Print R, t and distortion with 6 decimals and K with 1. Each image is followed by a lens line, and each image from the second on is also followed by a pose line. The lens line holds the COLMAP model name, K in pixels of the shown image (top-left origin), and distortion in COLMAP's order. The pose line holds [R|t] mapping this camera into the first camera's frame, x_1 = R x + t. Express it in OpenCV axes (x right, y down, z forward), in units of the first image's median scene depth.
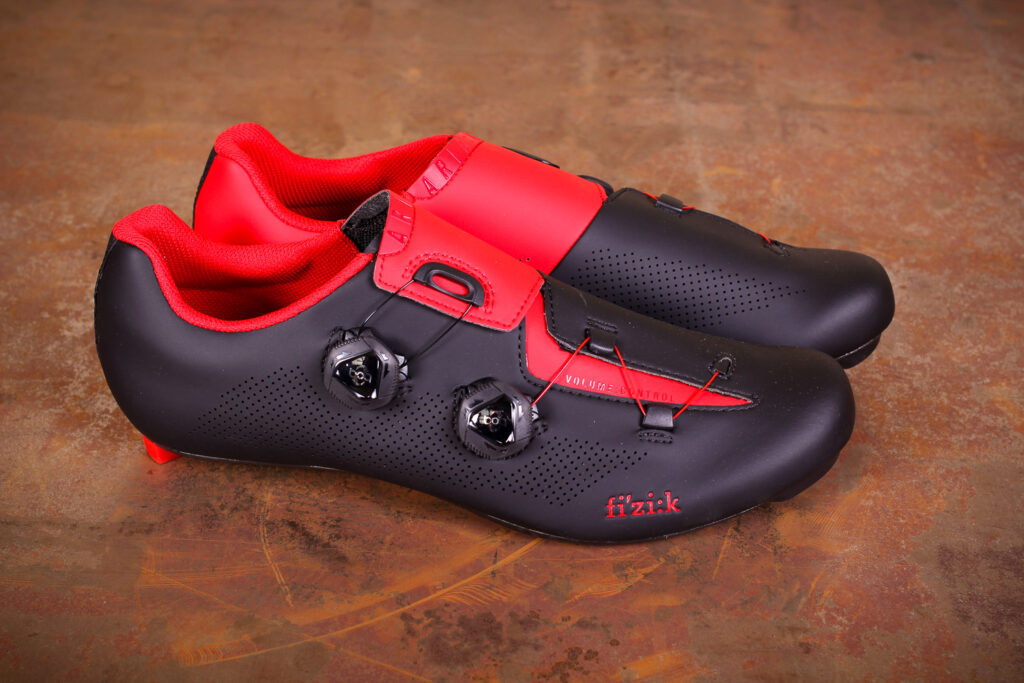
lens RADIAL K [[1908.1, 0, 512.0], [0, 1908.1, 341.5], [0, 0, 1]] dist [-0.059988, -0.120055]
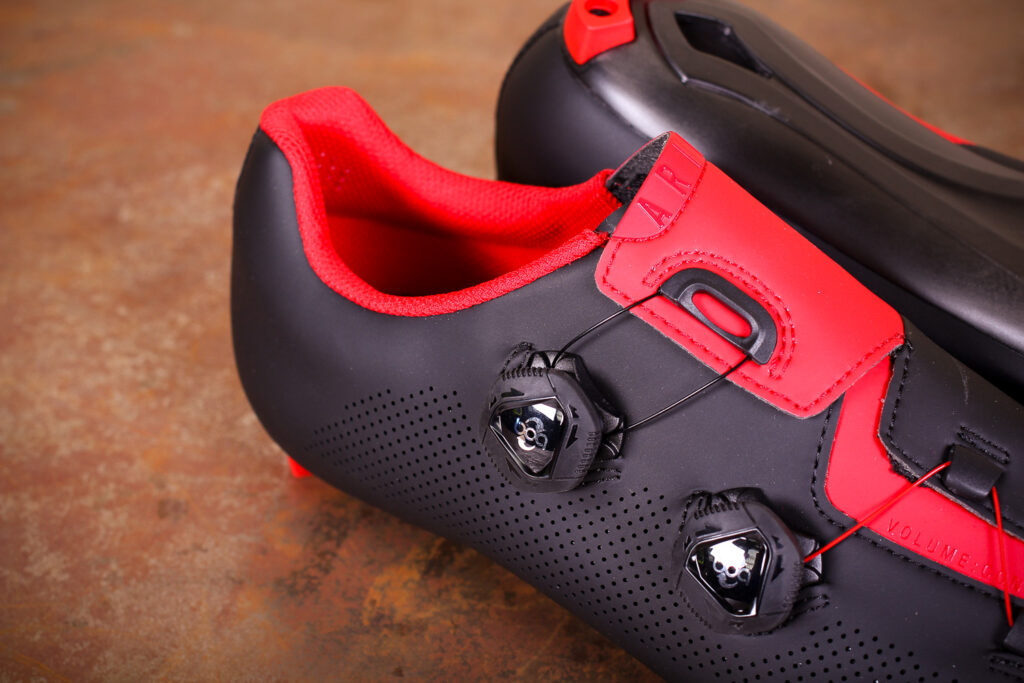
lens RADIAL K [[1908.1, 0, 512.0], [0, 1908.1, 341.5], [0, 0, 1]] dist [-0.059988, -0.120055]
pose [[0.904792, 0.225057, -0.361525, 0.118491], [-0.208247, 0.974344, 0.085370, -0.057407], [0.371462, -0.001956, 0.928446, 0.444728]]
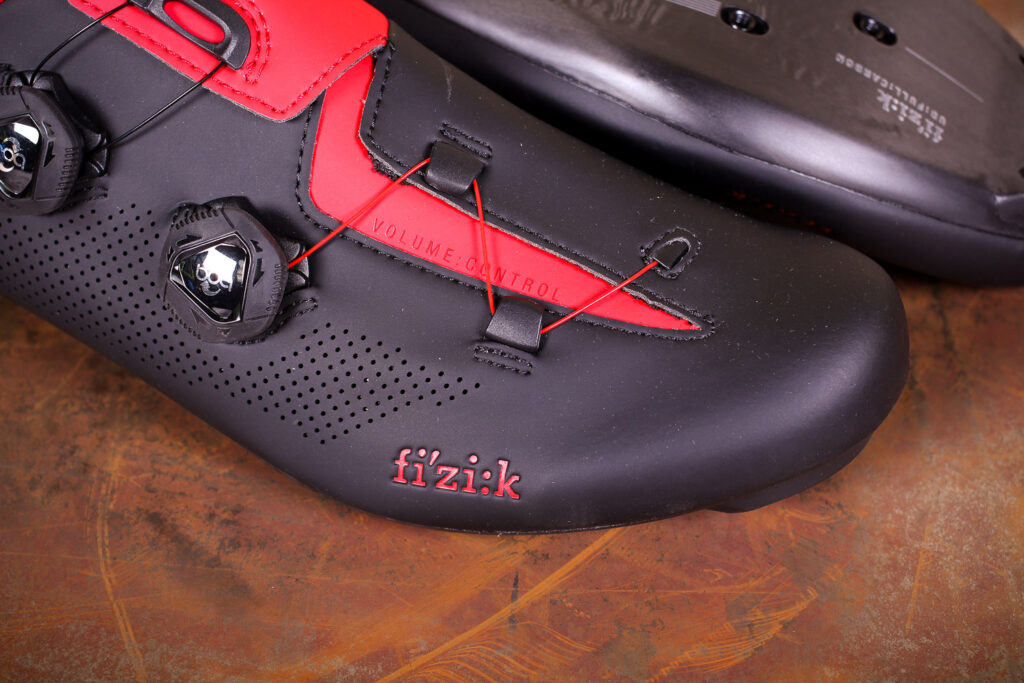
lens RADIAL K [[1908.1, 0, 512.0], [0, 1908.1, 341.5], [0, 0, 1]] dist [-0.059988, -0.120055]
pose [[0.956736, 0.198810, -0.212441, 0.193594], [-0.168887, 0.974012, 0.150924, -0.038213], [0.236926, -0.108516, 0.965448, 0.469774]]
